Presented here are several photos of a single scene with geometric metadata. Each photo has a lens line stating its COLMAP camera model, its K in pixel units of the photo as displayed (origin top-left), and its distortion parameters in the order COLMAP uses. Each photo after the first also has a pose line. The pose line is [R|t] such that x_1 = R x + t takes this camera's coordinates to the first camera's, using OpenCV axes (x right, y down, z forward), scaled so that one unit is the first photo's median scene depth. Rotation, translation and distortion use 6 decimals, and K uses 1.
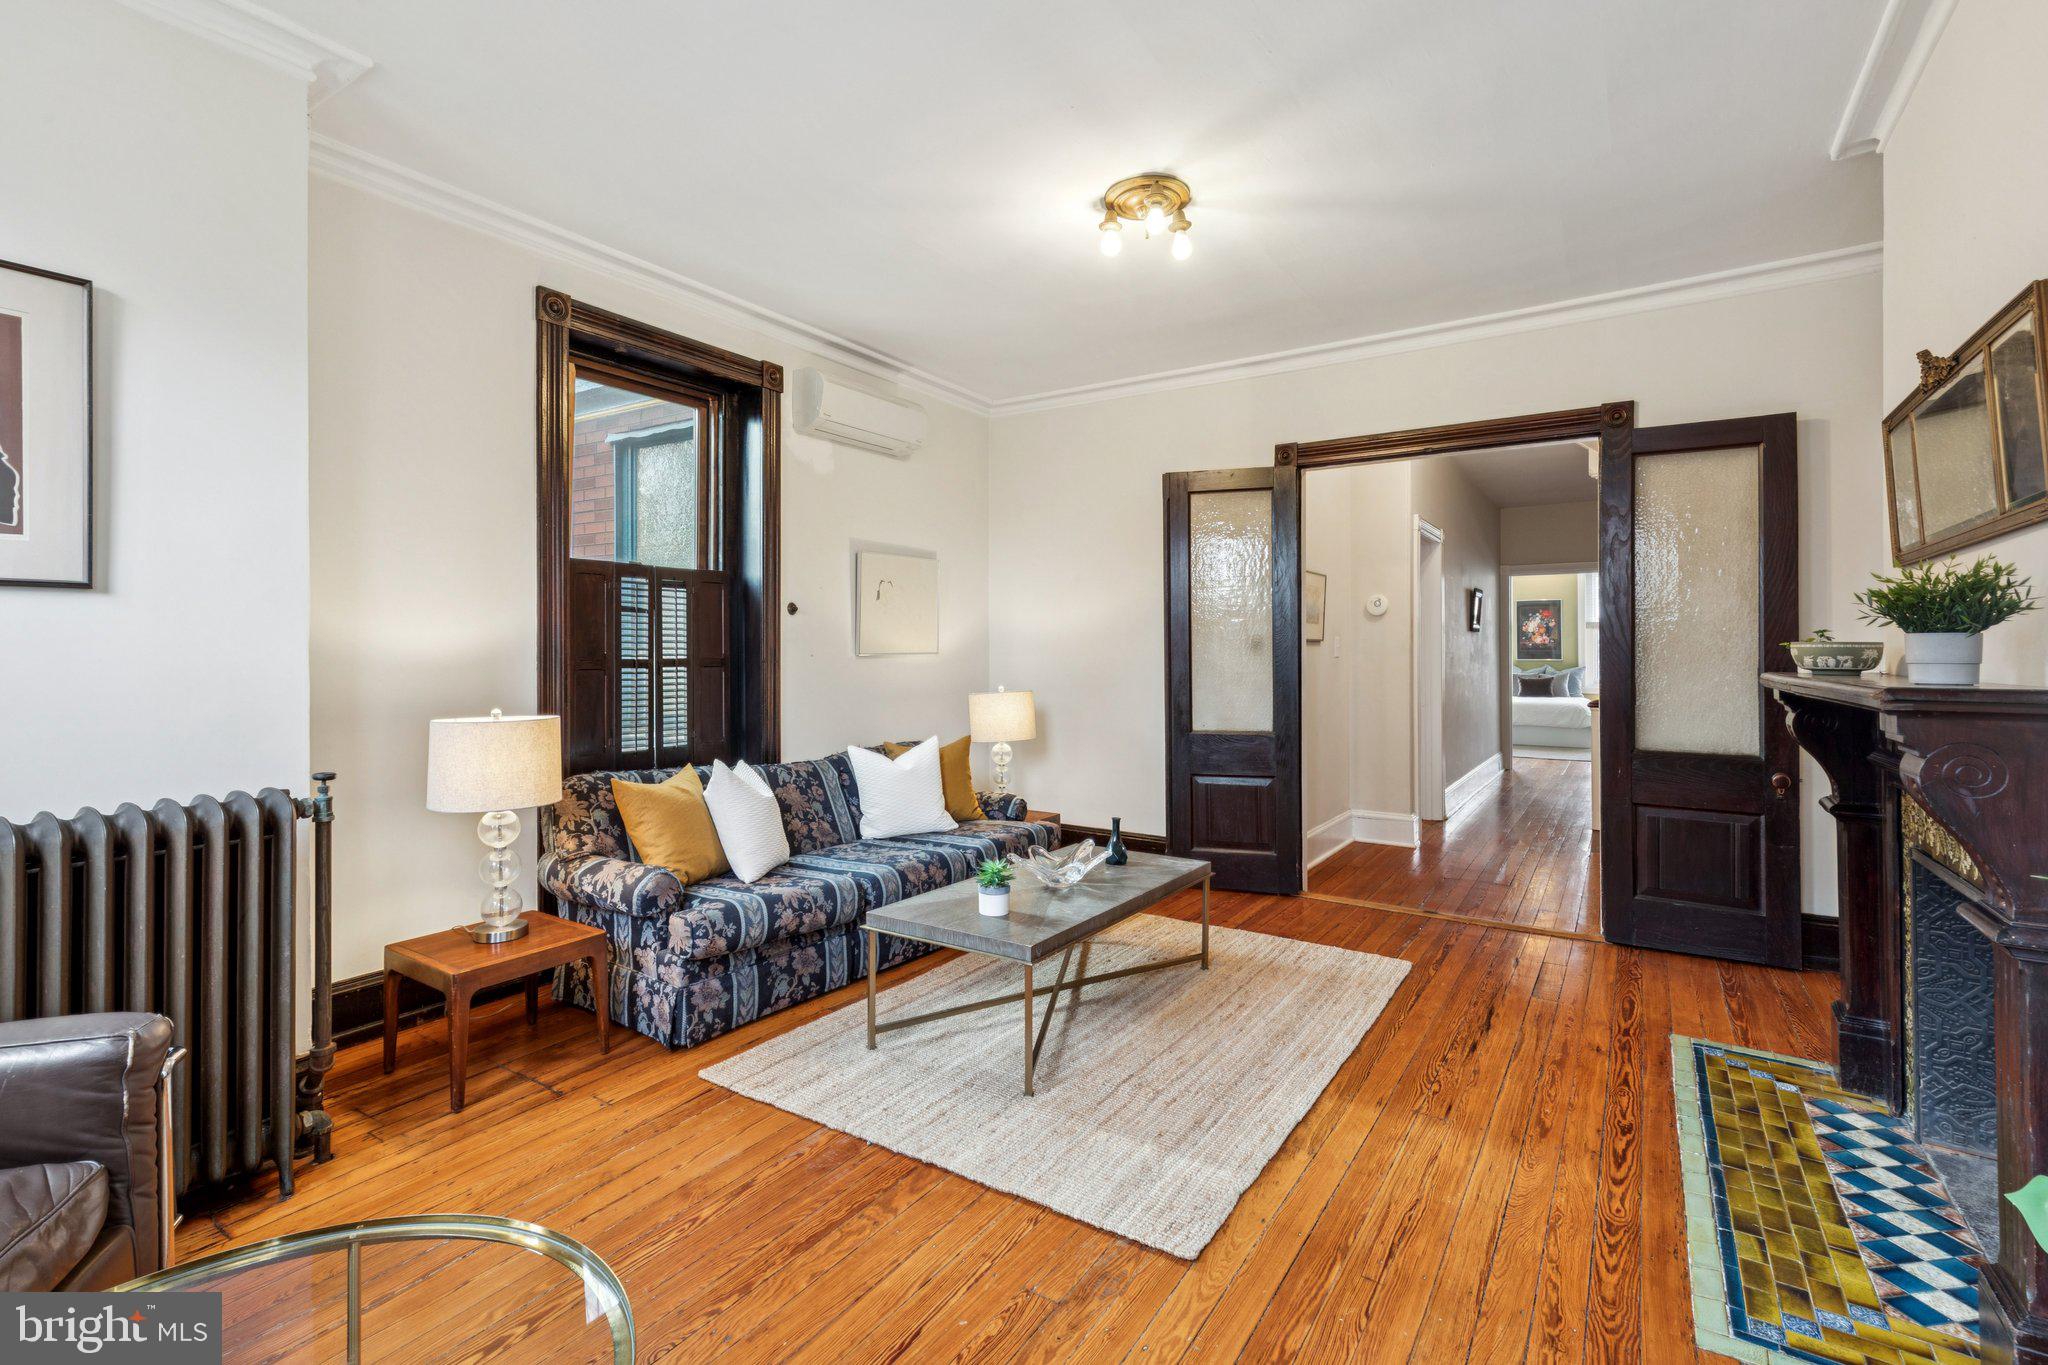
lens RADIAL K [[928.5, 0, 1010.9], [0, 928.5, 648.8], [0, 0, 1]] dist [0.013768, -0.000503]
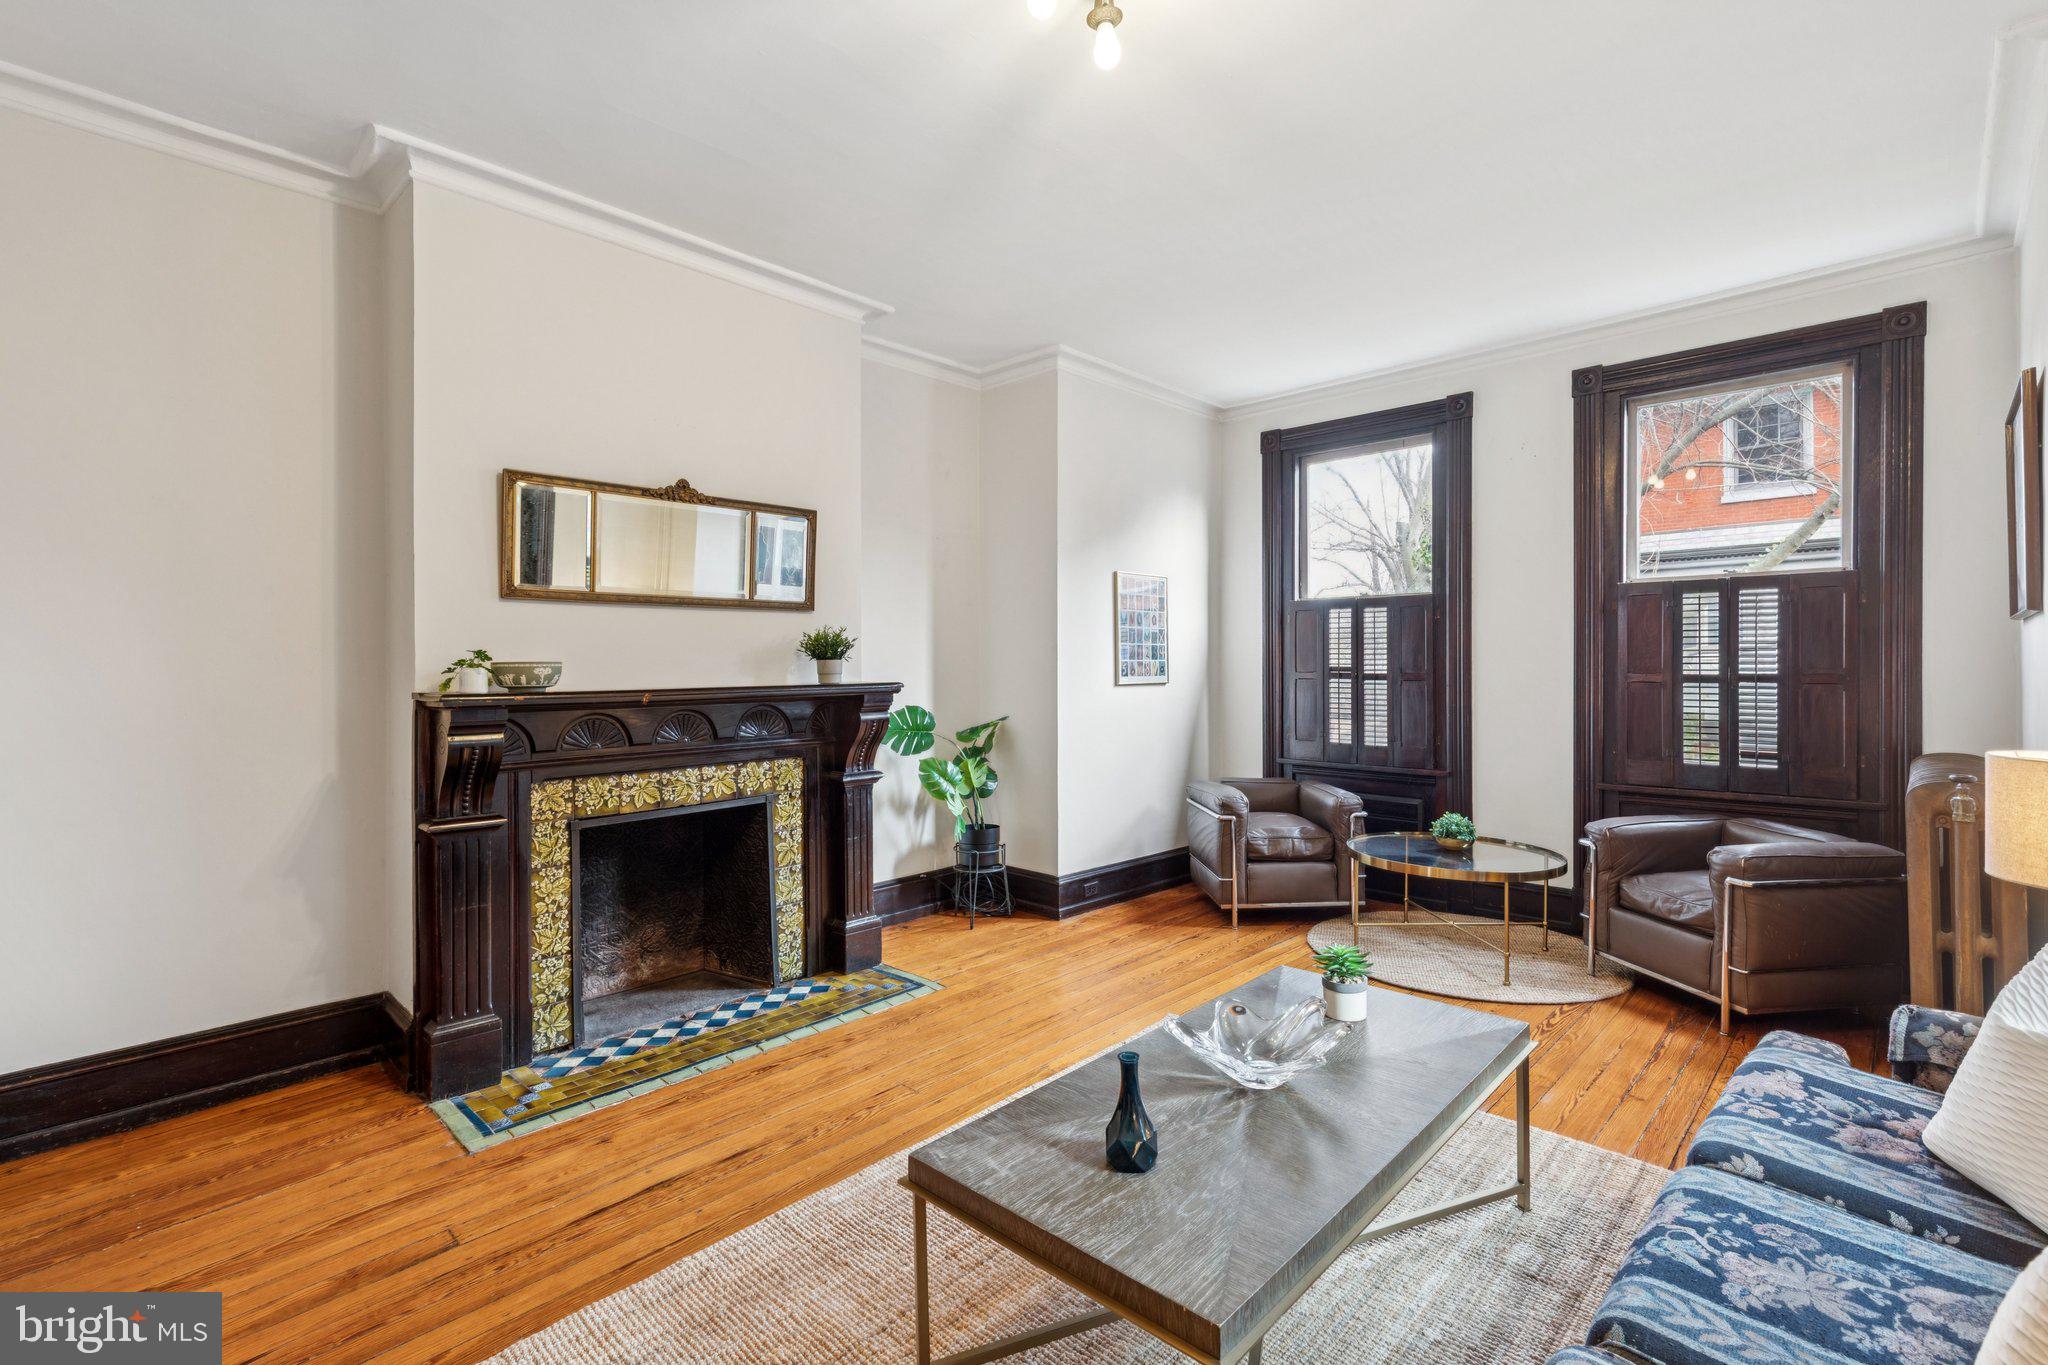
lens RADIAL K [[928.5, 0, 1017.8], [0, 928.5, 674.9], [0, 0, 1]] dist [0.013768, -0.000503]
pose [[-0.986372, 0.002736, 0.164509, 0.142369], [0.003307, 0.999989, 0.003198, 0.006376], [-0.164499, 0.003698, -0.986370, 2.123801]]
